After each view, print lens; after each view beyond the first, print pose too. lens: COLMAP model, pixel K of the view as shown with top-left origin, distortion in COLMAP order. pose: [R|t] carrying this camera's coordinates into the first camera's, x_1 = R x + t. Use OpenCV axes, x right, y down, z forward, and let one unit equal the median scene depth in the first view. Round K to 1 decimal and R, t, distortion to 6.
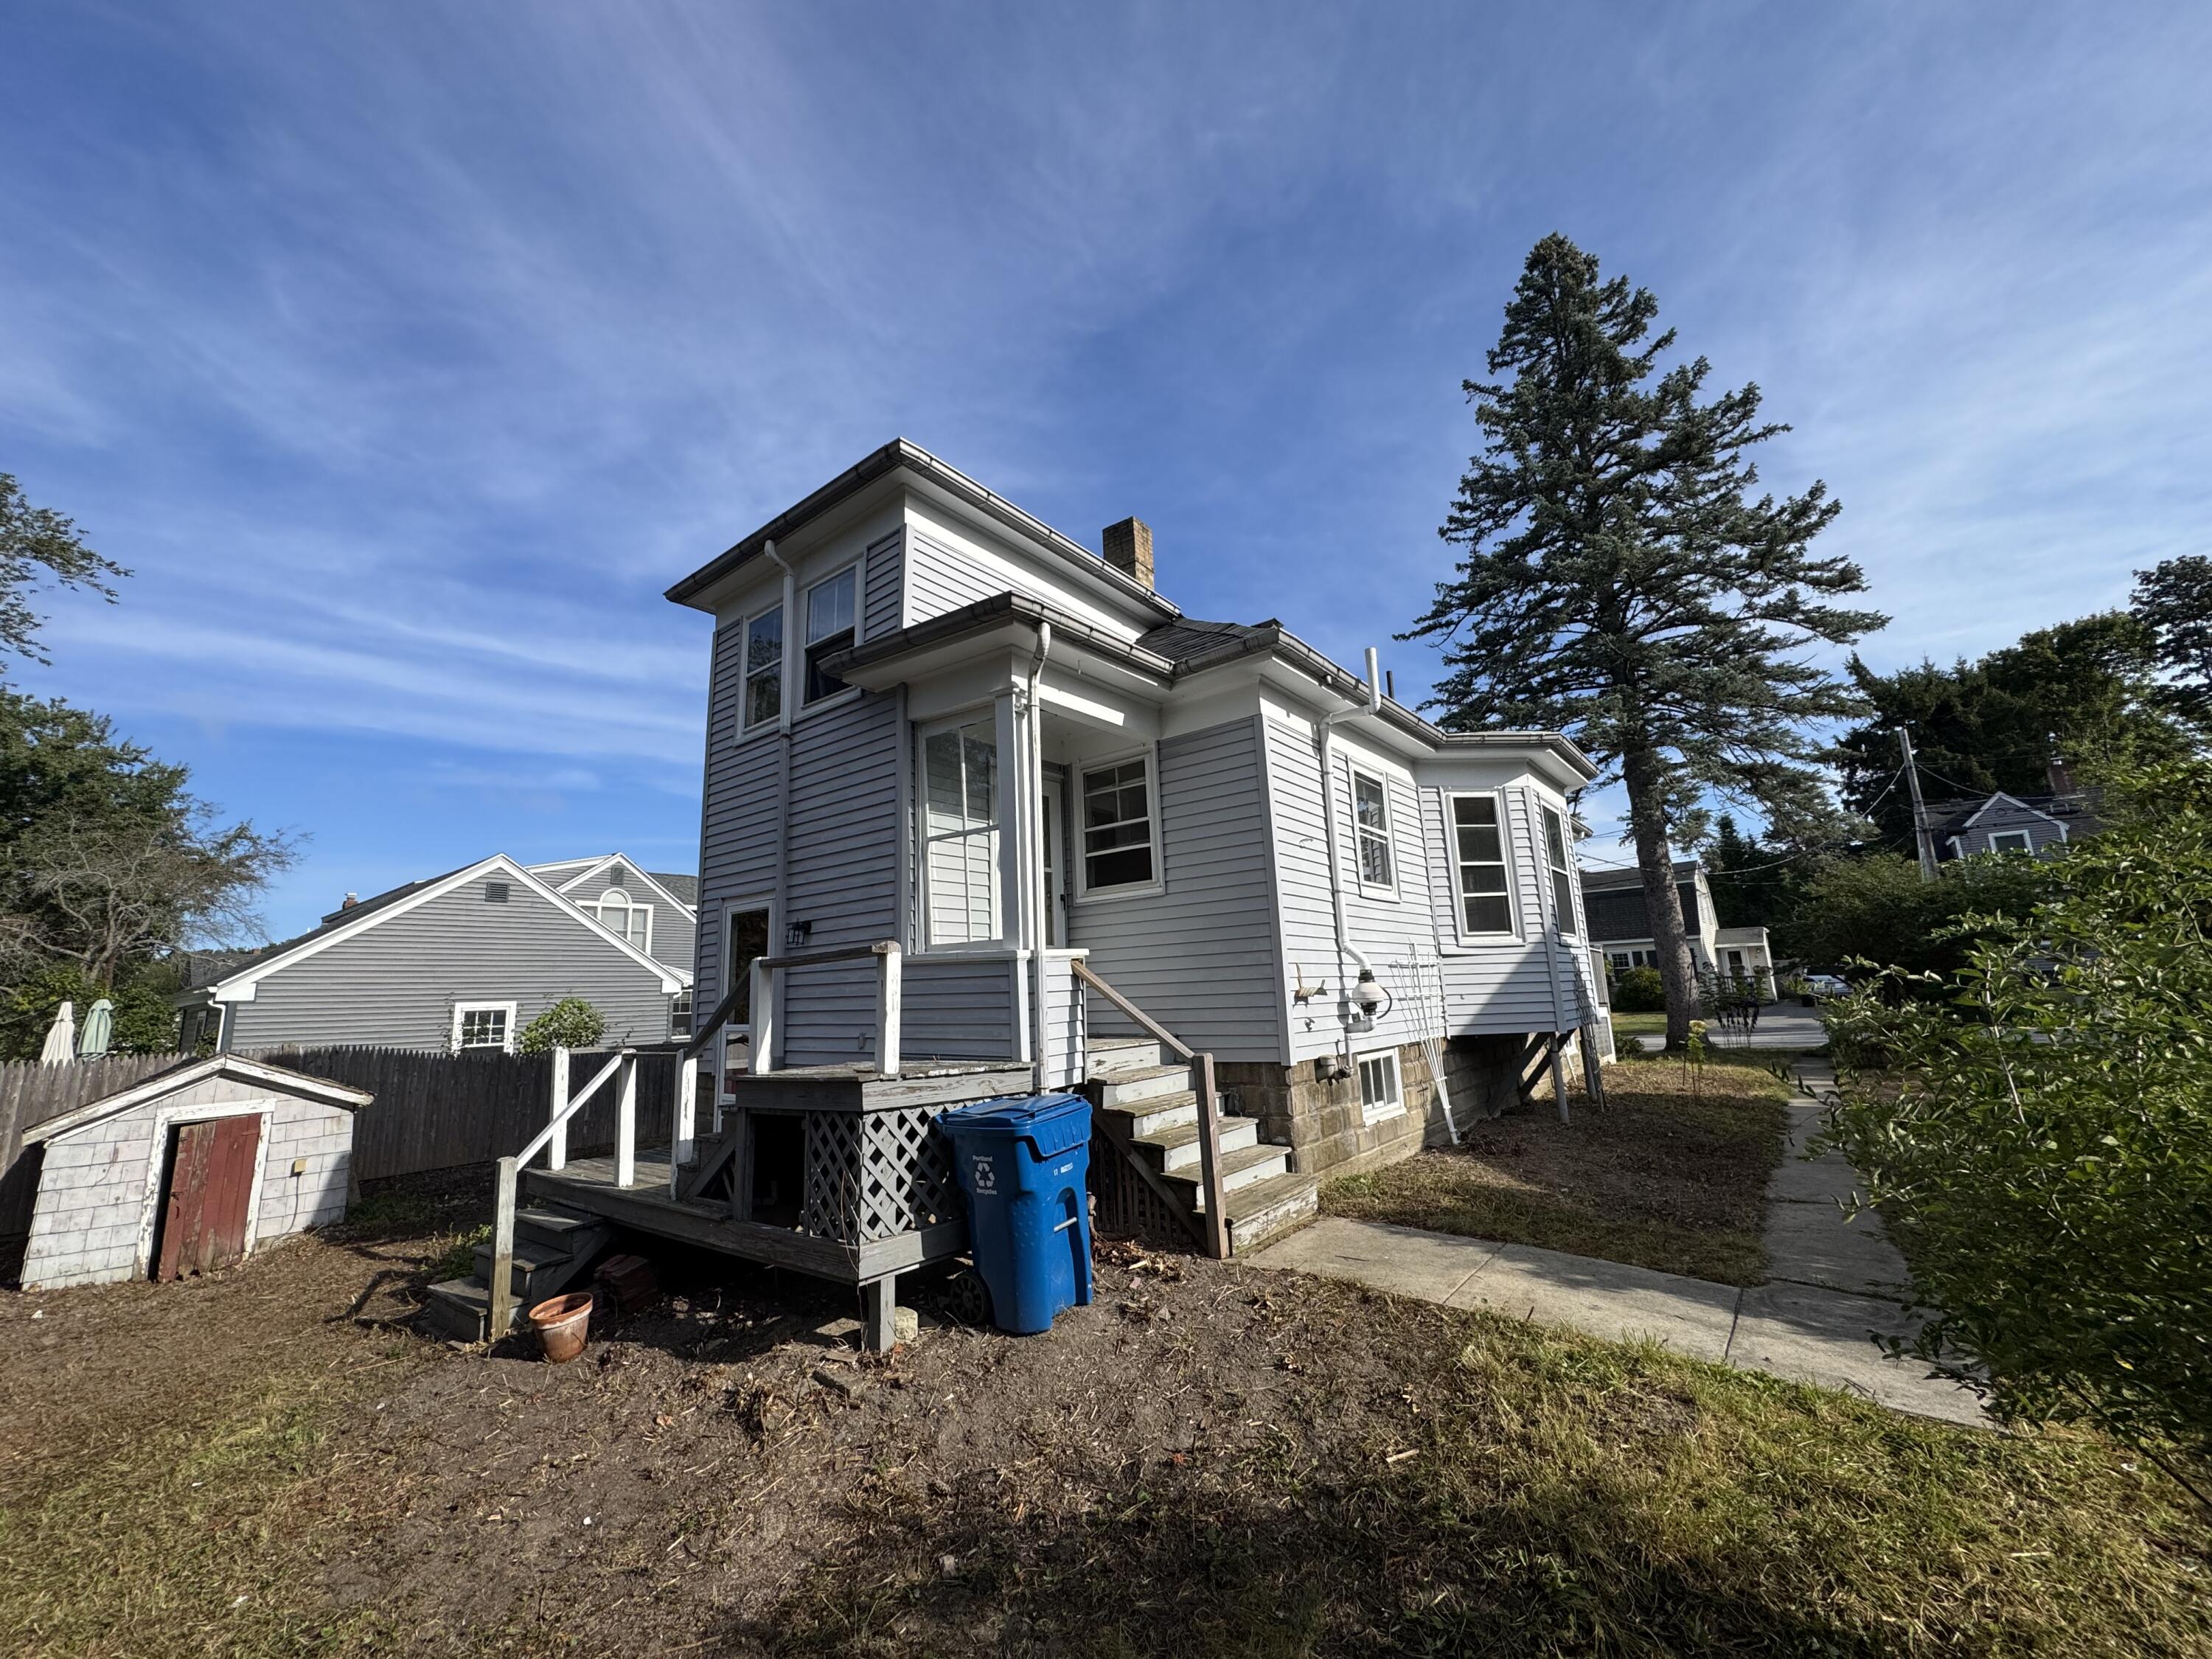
lens RADIAL K [[878.4, 0, 1103.4], [0, 878.4, 825.9], [0, 0, 1]] dist [-0.002508, 0.000642]
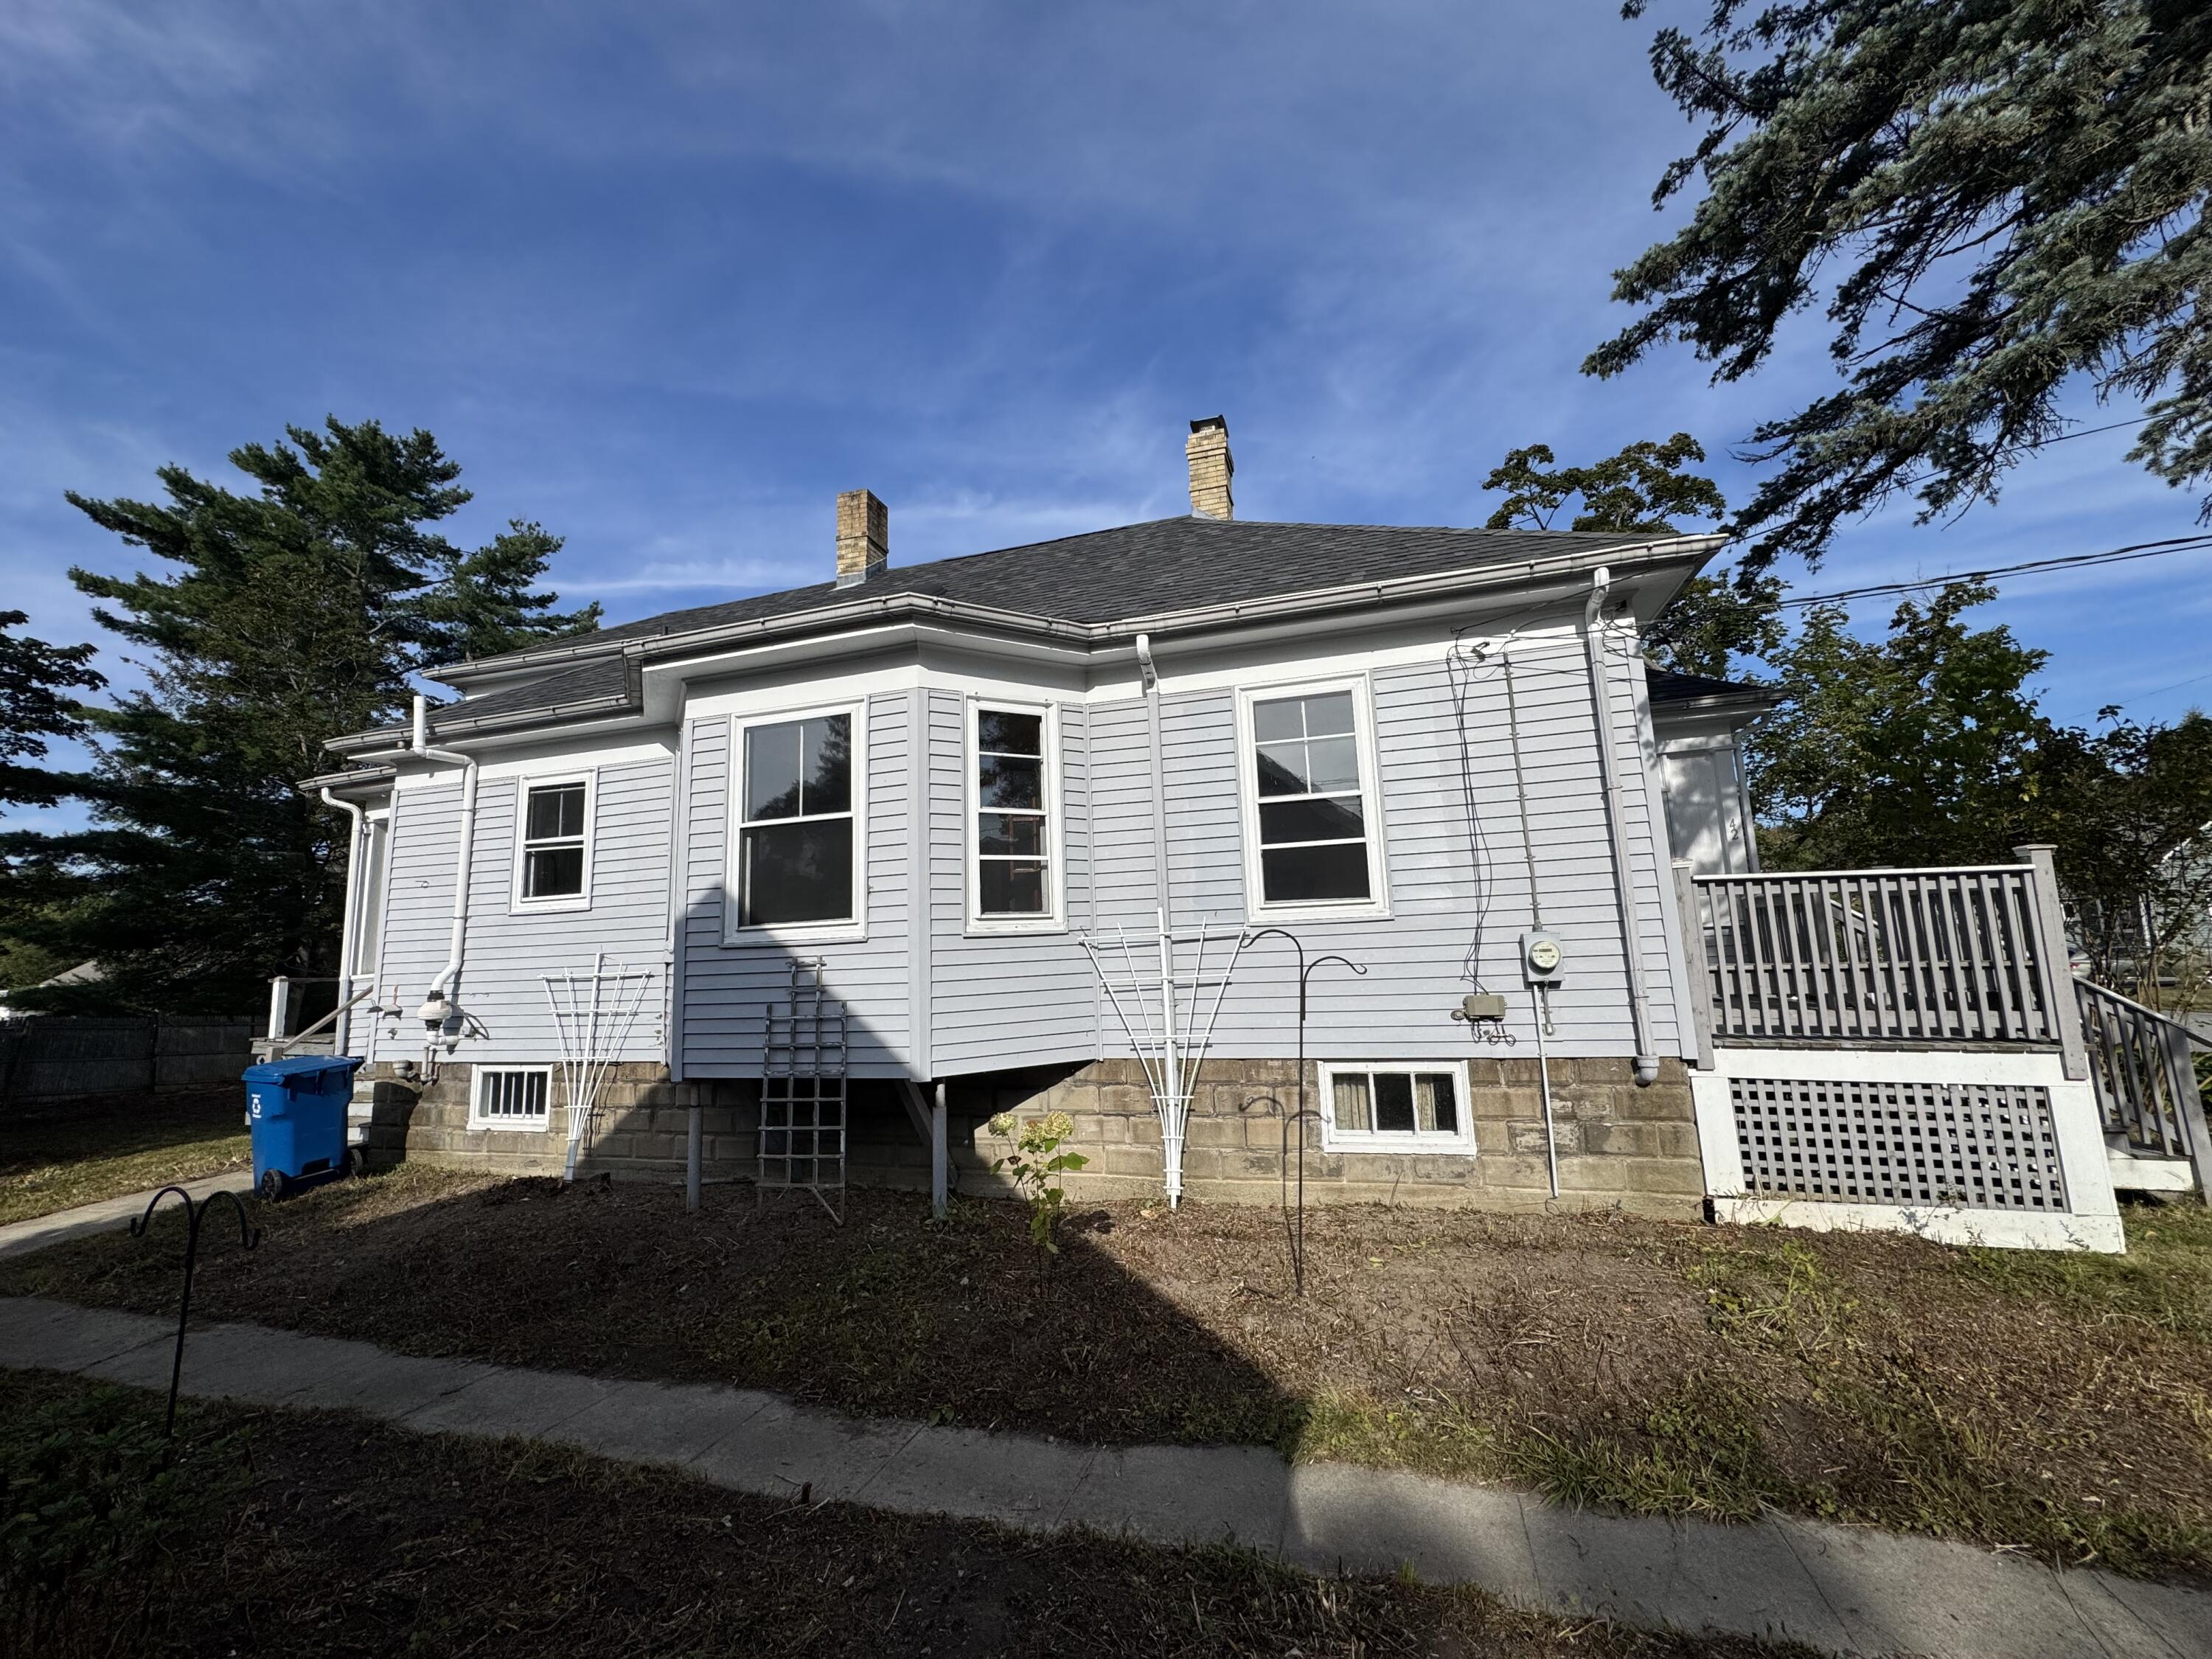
lens RADIAL K [[878.4, 0, 1103.4], [0, 878.4, 825.9], [0, 0, 1]] dist [-0.002508, 0.000642]
pose [[0.380813, -0.112459, -0.917788, 1.431952], [0.201026, 0.978904, -0.036537, 0.148028], [0.902535, -0.170586, 0.395386, 1.170038]]
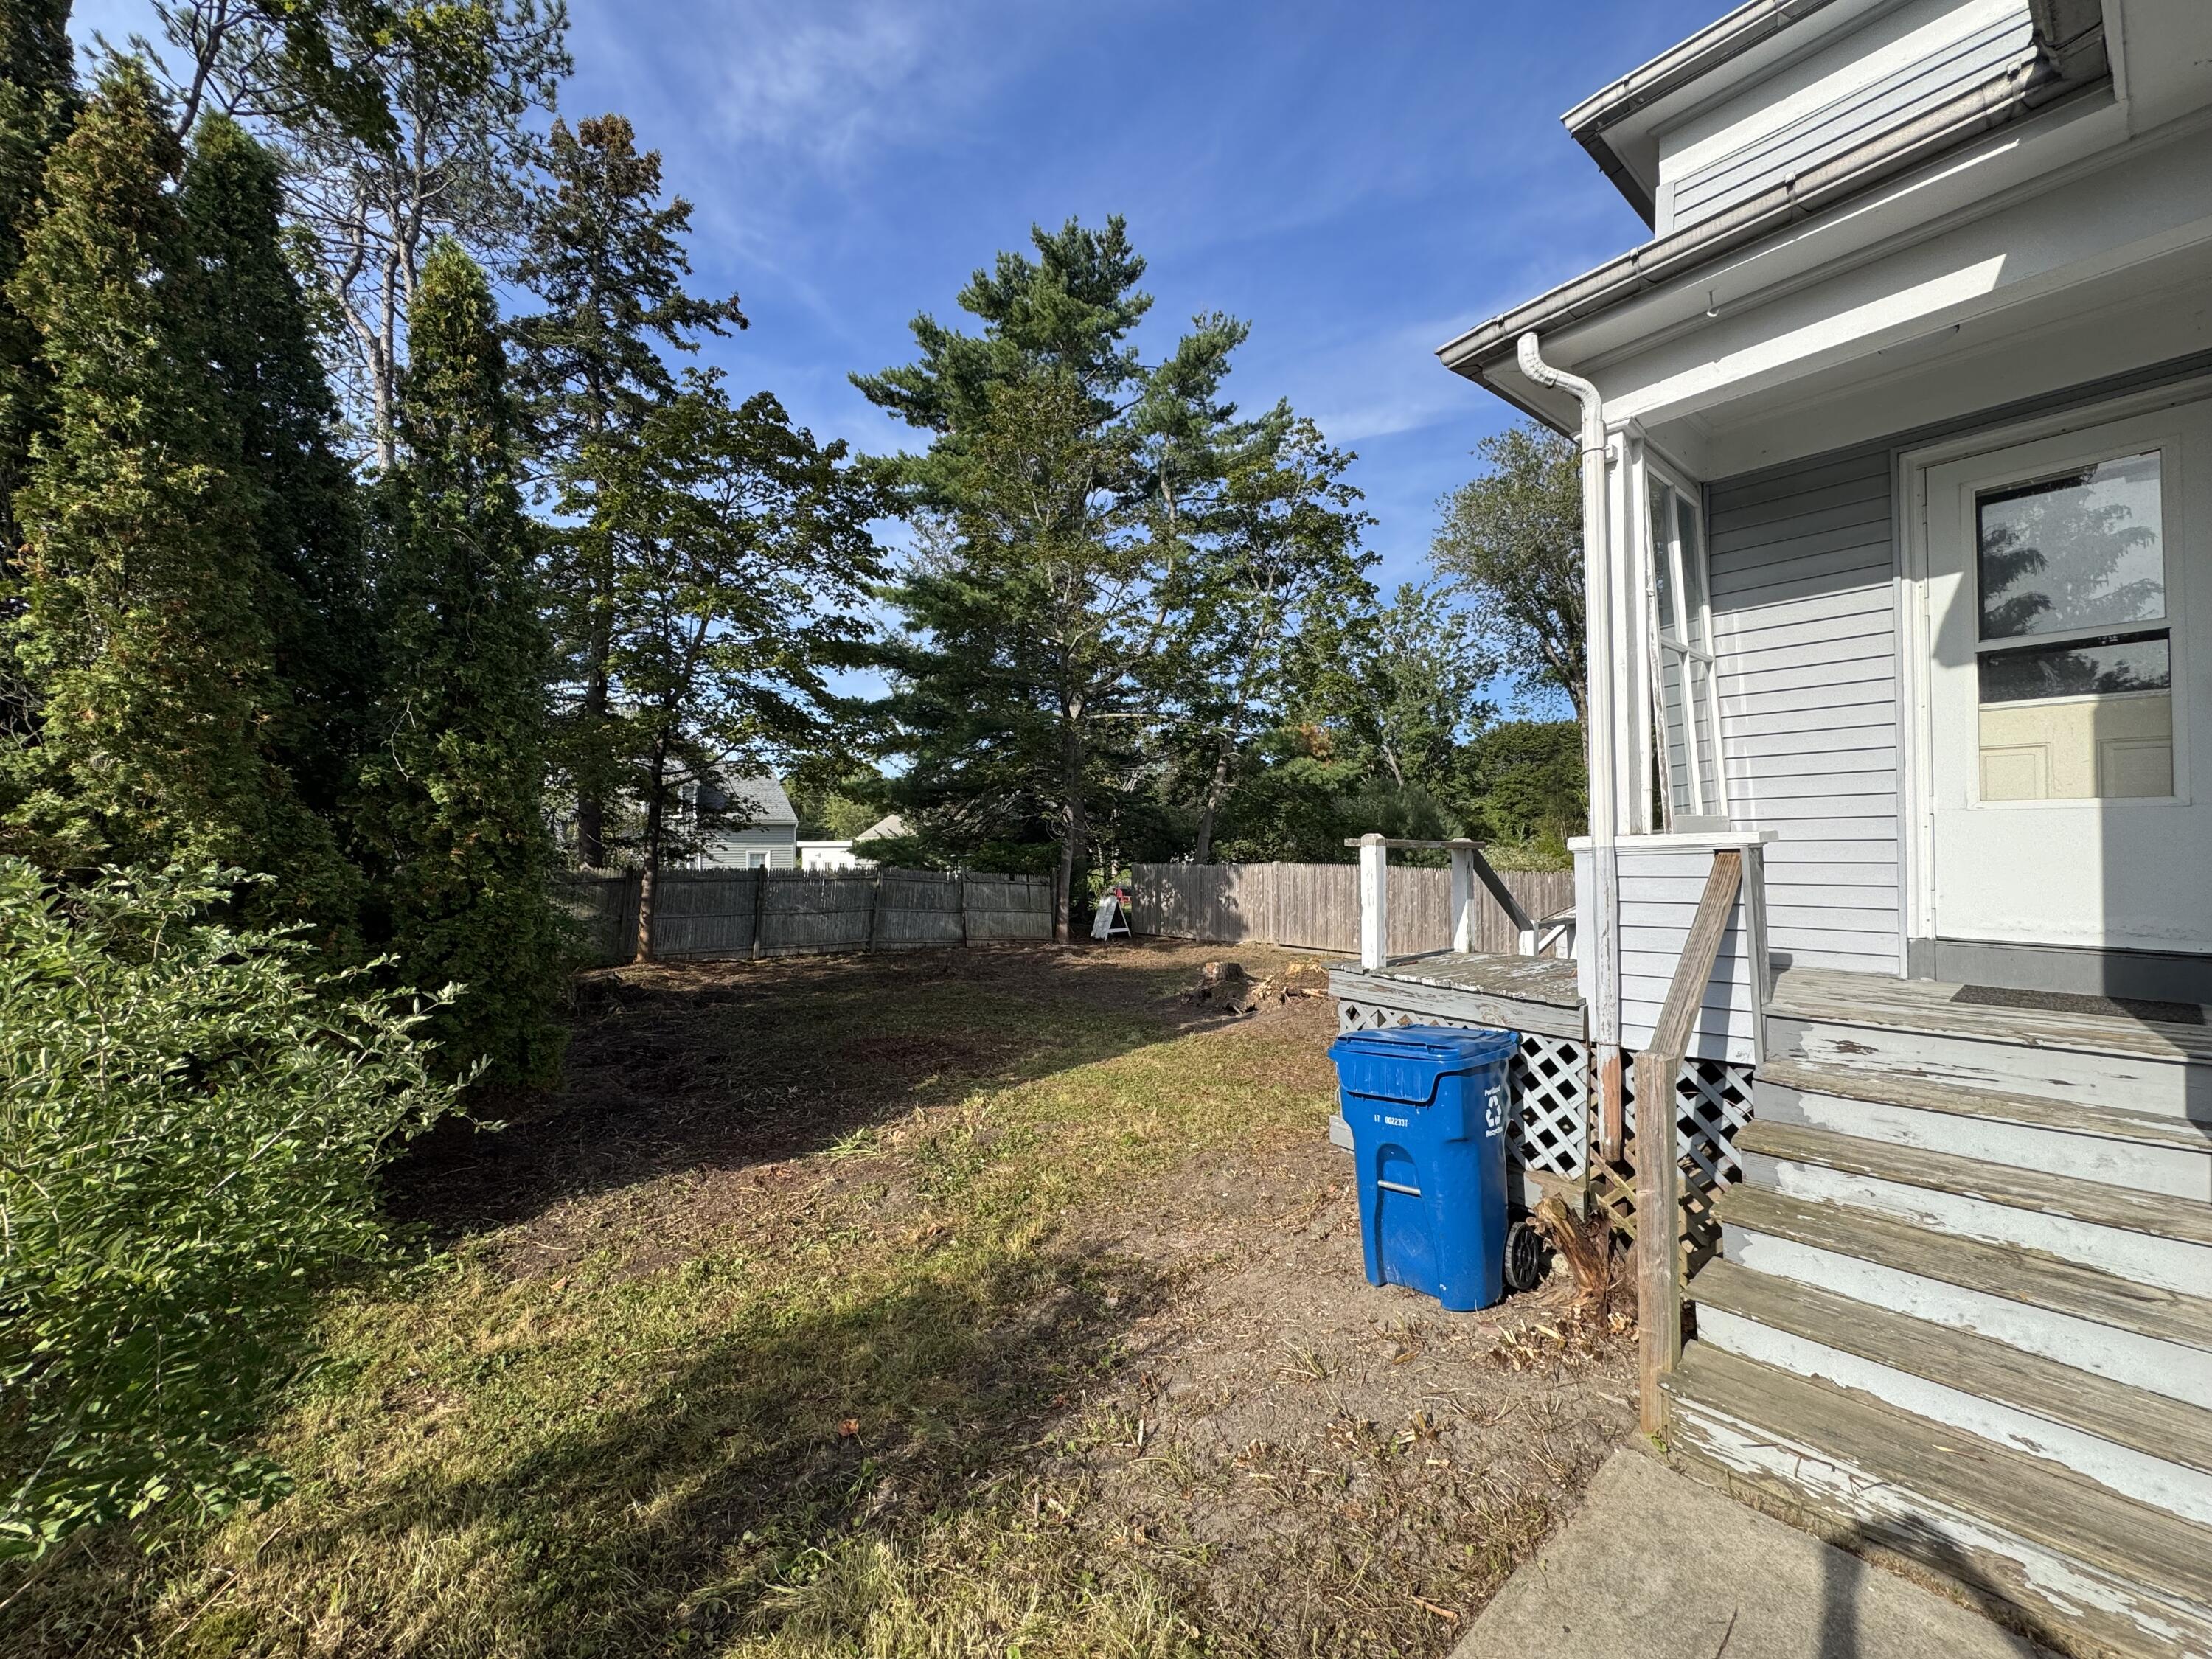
lens RADIAL K [[878.4, 0, 1103.4], [0, 878.4, 825.9], [0, 0, 1]] dist [-0.002508, 0.000642]
pose [[-0.197349, 0.018800, -0.980153, 0.475489], [0.198039, 0.979967, -0.021077, 0.053105], [0.960122, -0.198268, -0.197118, 0.572355]]
